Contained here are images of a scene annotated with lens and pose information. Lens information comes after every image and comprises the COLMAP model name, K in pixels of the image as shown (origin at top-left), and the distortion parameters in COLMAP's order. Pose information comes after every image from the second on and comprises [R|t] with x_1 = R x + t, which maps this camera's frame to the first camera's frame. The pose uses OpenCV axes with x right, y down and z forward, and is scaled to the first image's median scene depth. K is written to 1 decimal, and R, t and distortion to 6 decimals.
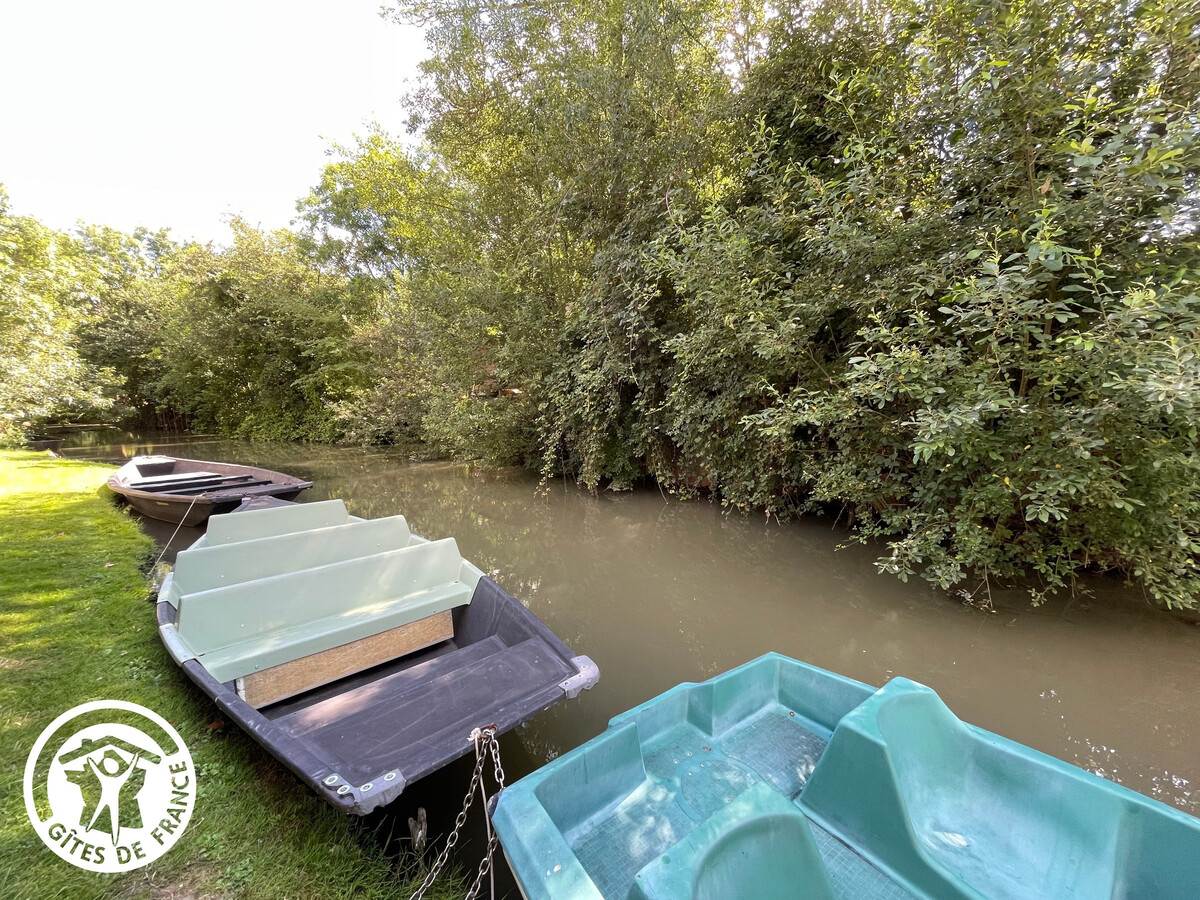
lens RADIAL K [[481.5, 0, 599.2], [0, 481.5, 453.0], [0, 0, 1]] dist [0.000838, -0.000098]
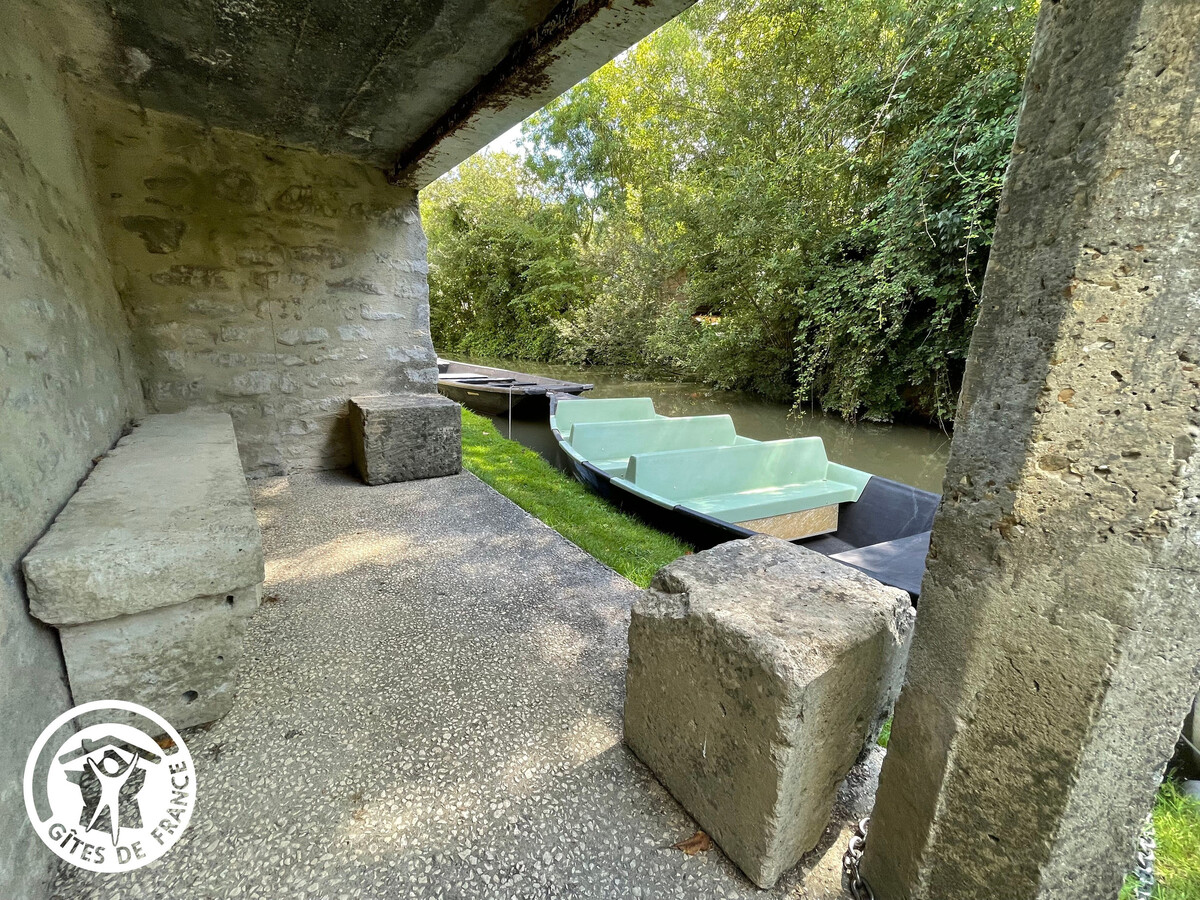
lens RADIAL K [[481.5, 0, 597.1], [0, 481.5, 450.0], [0, 0, 1]] dist [0.000838, -0.000098]
pose [[0.956506, 0.105993, -0.271774, -0.218237], [-0.072044, 0.988627, 0.132011, 0.049737], [0.282676, -0.106690, 0.953264, -0.033794]]
